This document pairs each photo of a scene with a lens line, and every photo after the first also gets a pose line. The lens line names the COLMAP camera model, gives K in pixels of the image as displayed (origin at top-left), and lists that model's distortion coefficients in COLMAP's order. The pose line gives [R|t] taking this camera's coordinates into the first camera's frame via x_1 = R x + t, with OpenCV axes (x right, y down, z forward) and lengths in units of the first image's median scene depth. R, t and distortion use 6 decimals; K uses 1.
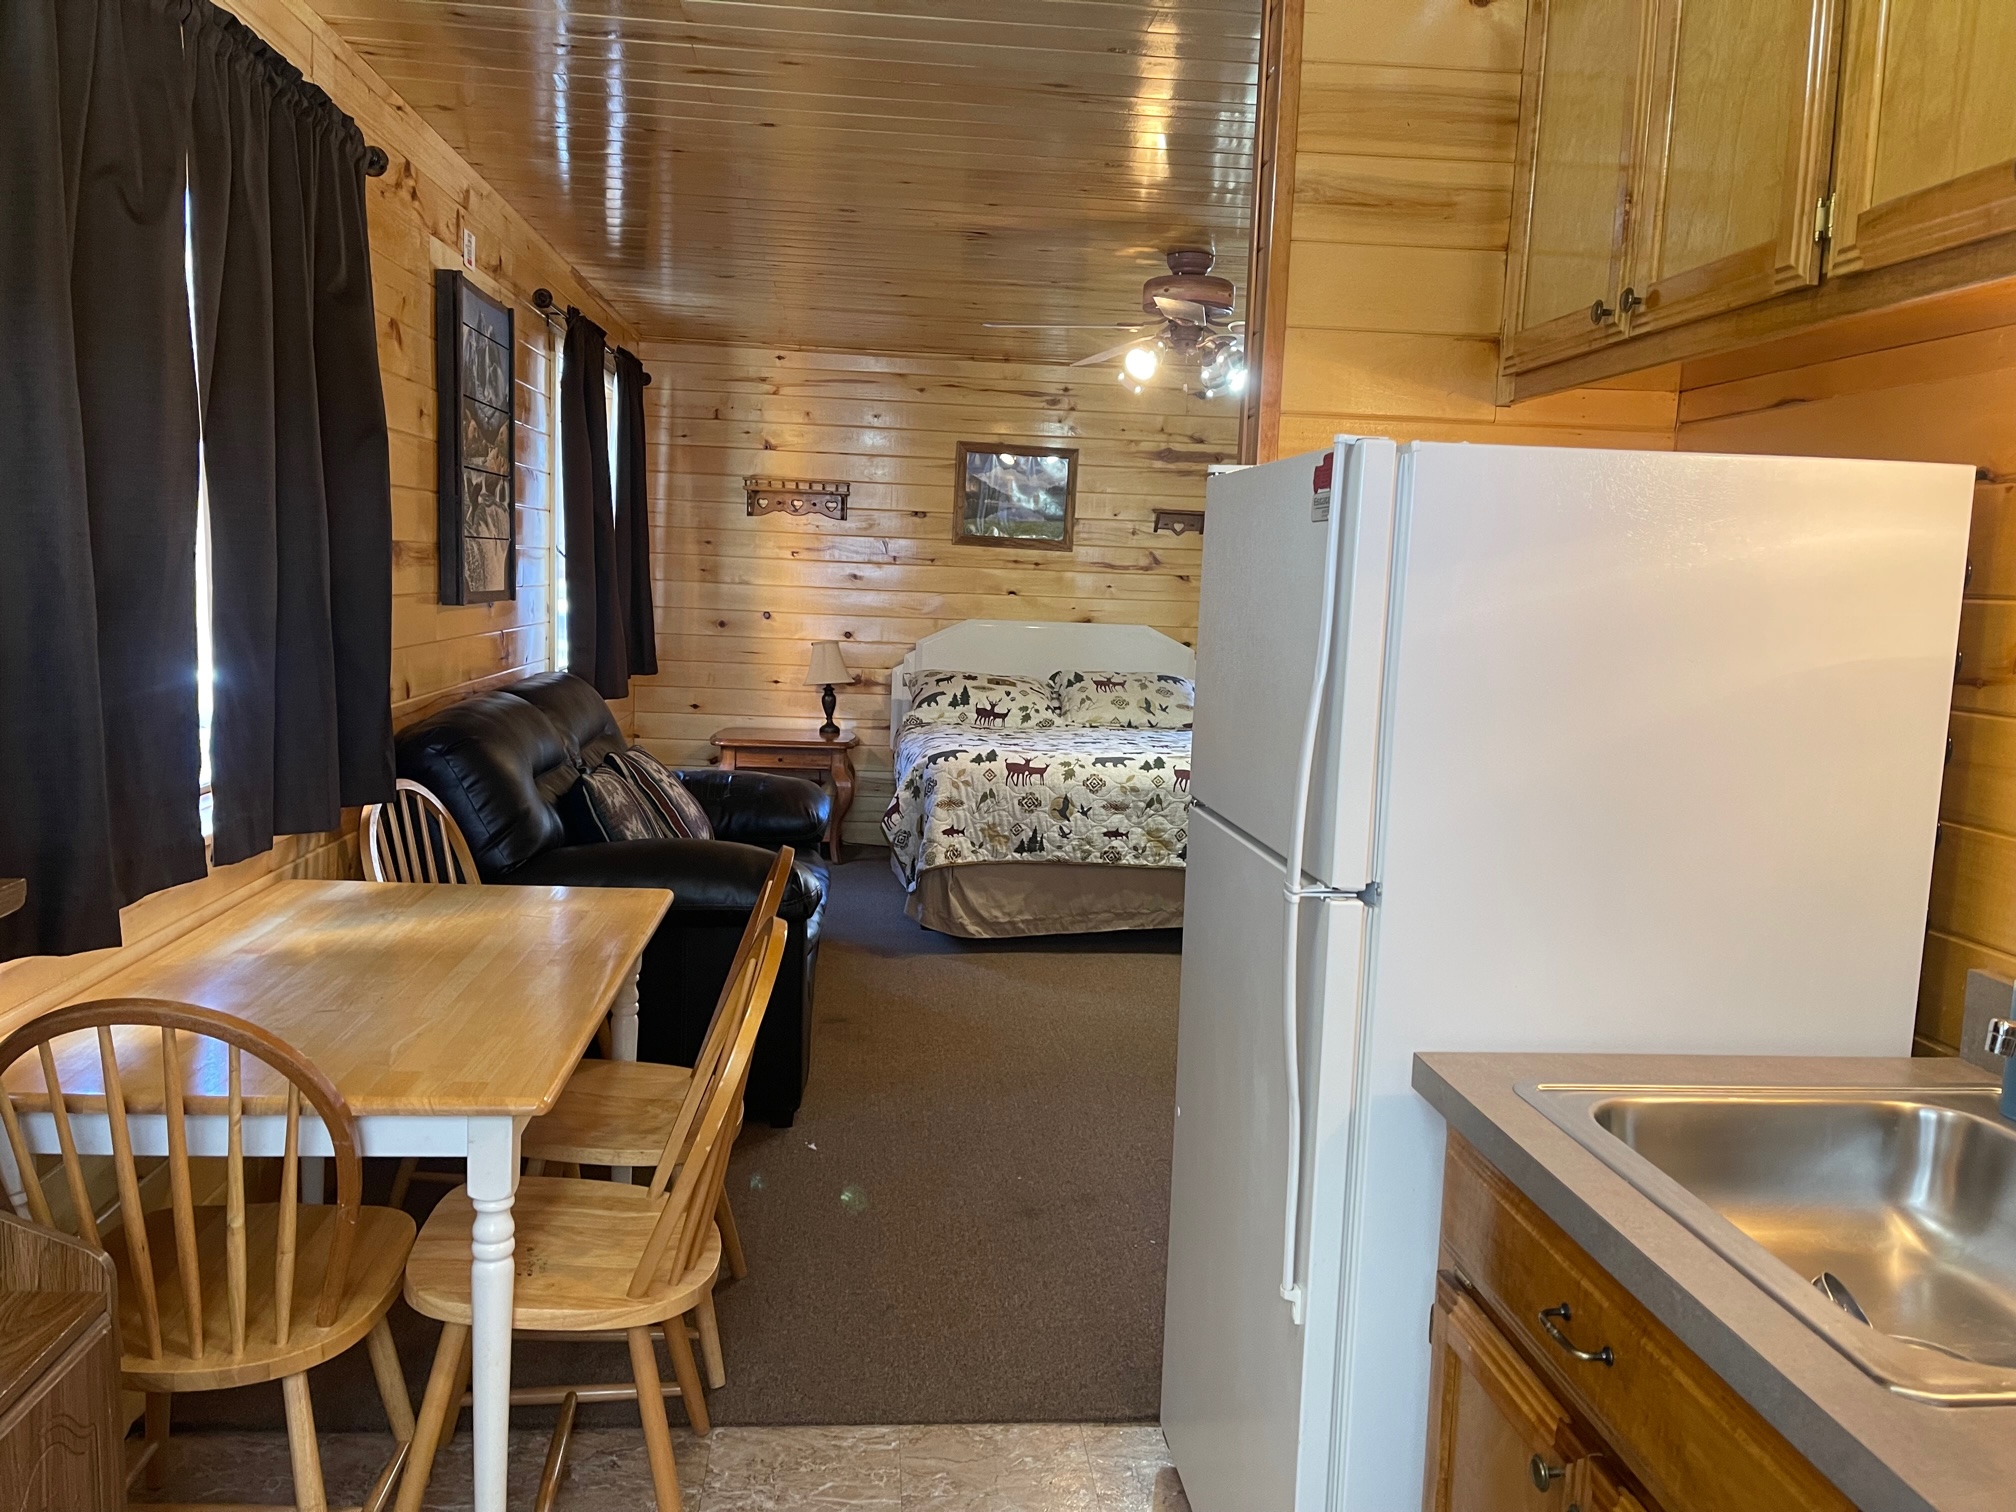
lens RADIAL K [[1520.3, 0, 999.7], [0, 1520.3, 756.4], [0, 0, 1]] dist [0.076995, -0.098286]
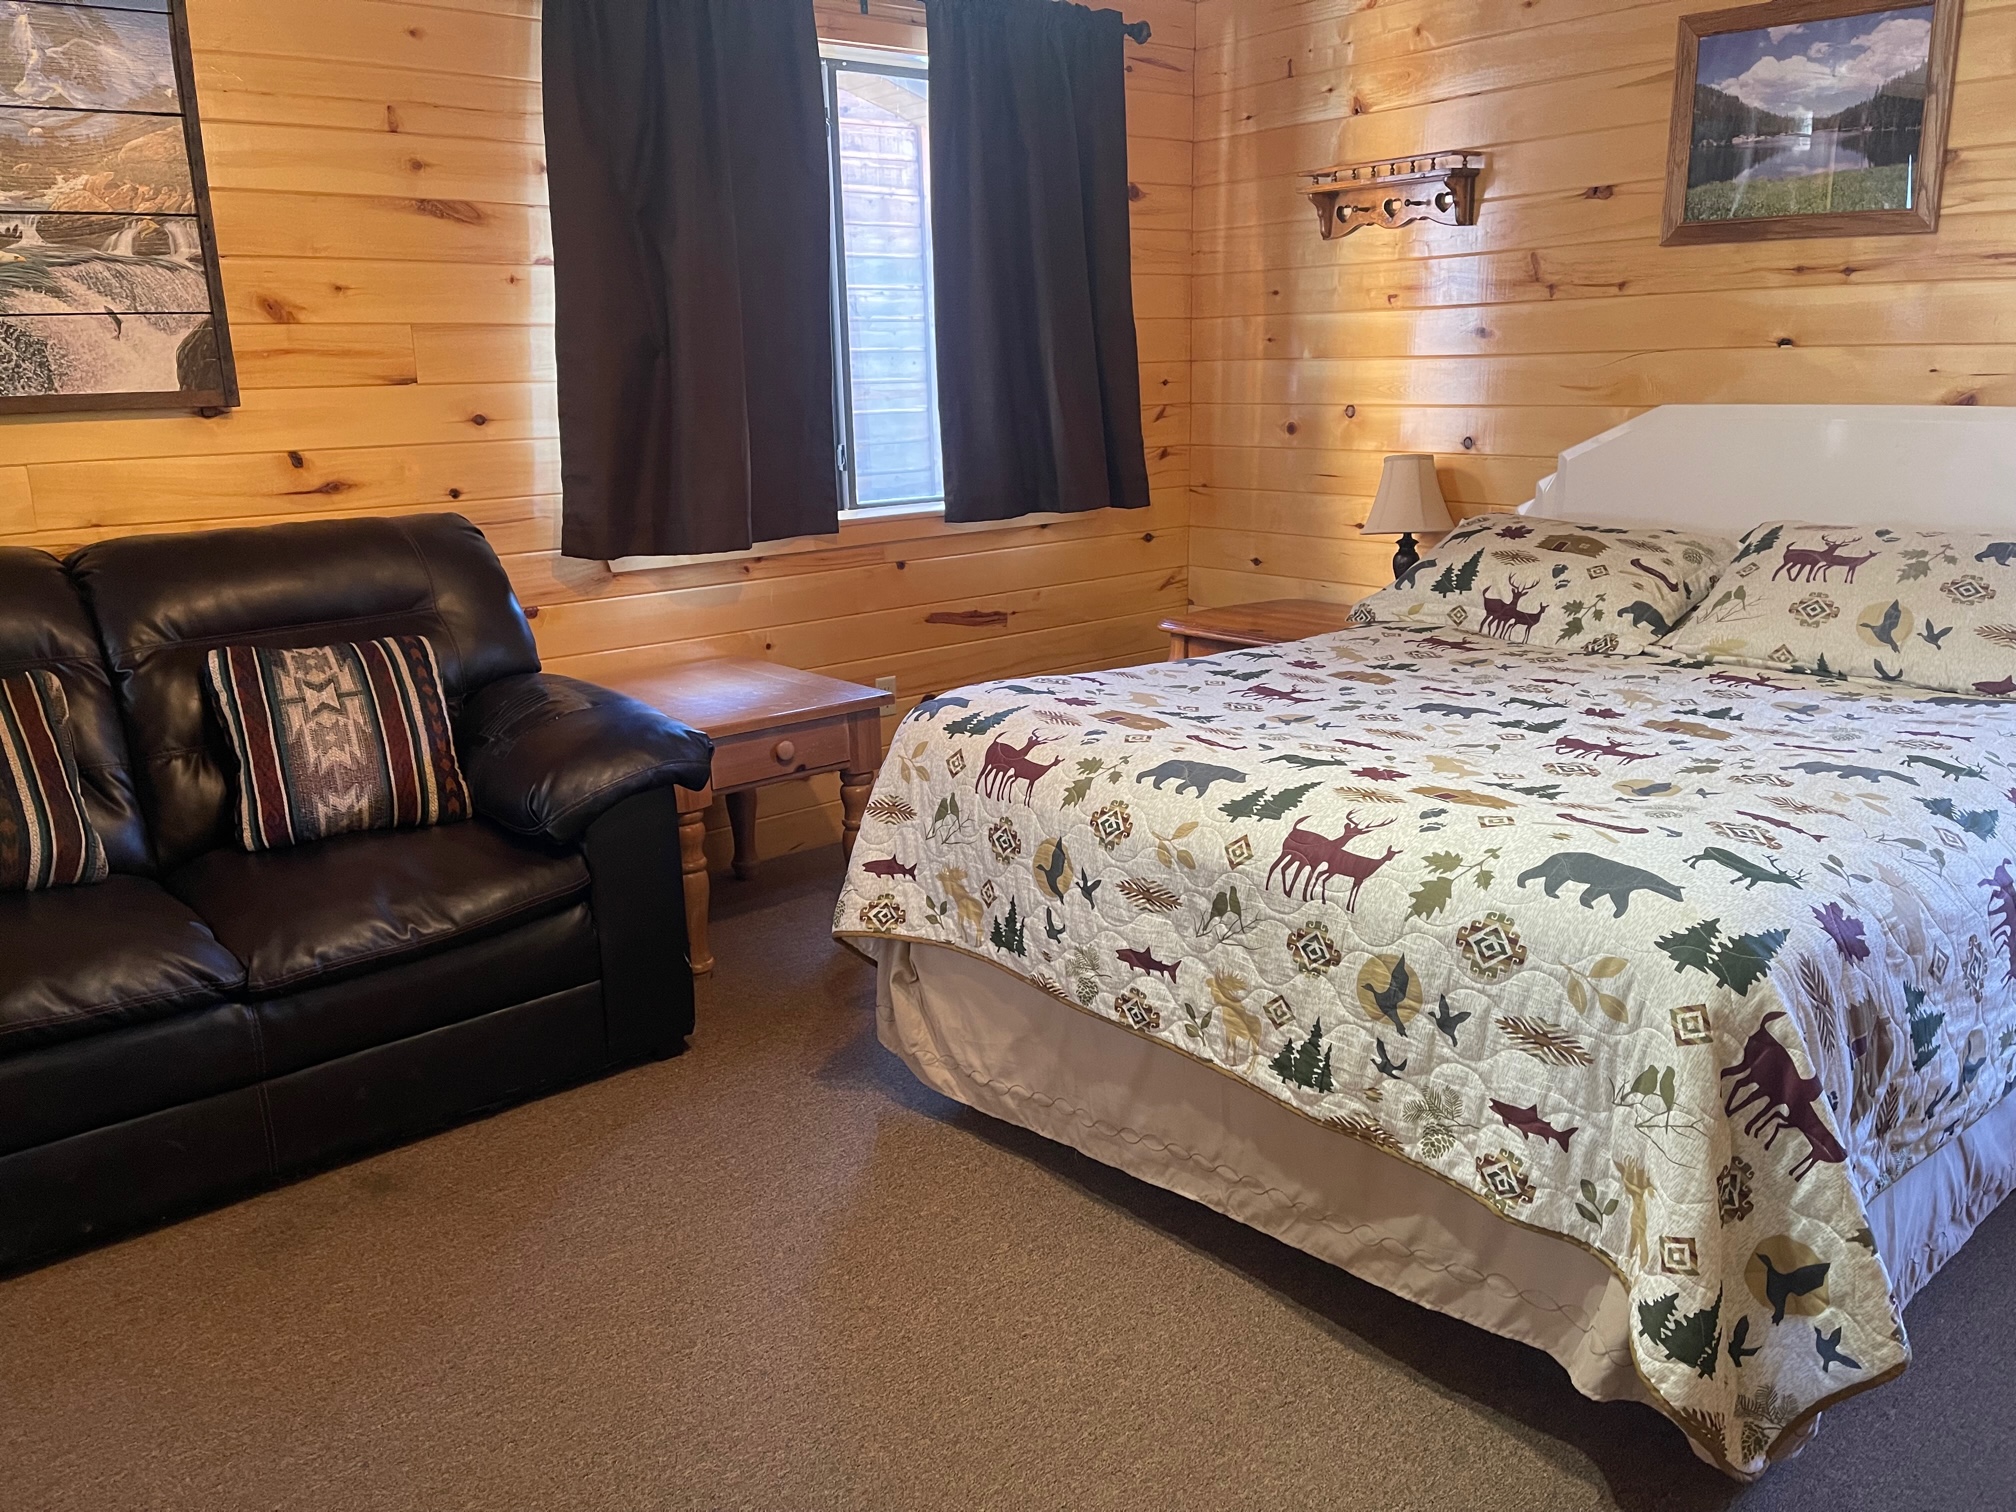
lens RADIAL K [[1520.3, 0, 1021.8], [0, 1520.3, 723.4], [0, 0, 1]] dist [0.076995, -0.098286]
pose [[0.554106, 0.139570, -0.820662, 0.373461], [-0.052516, 0.989742, 0.132866, -0.060626], [0.830788, -0.030524, 0.555752, 0.755168]]
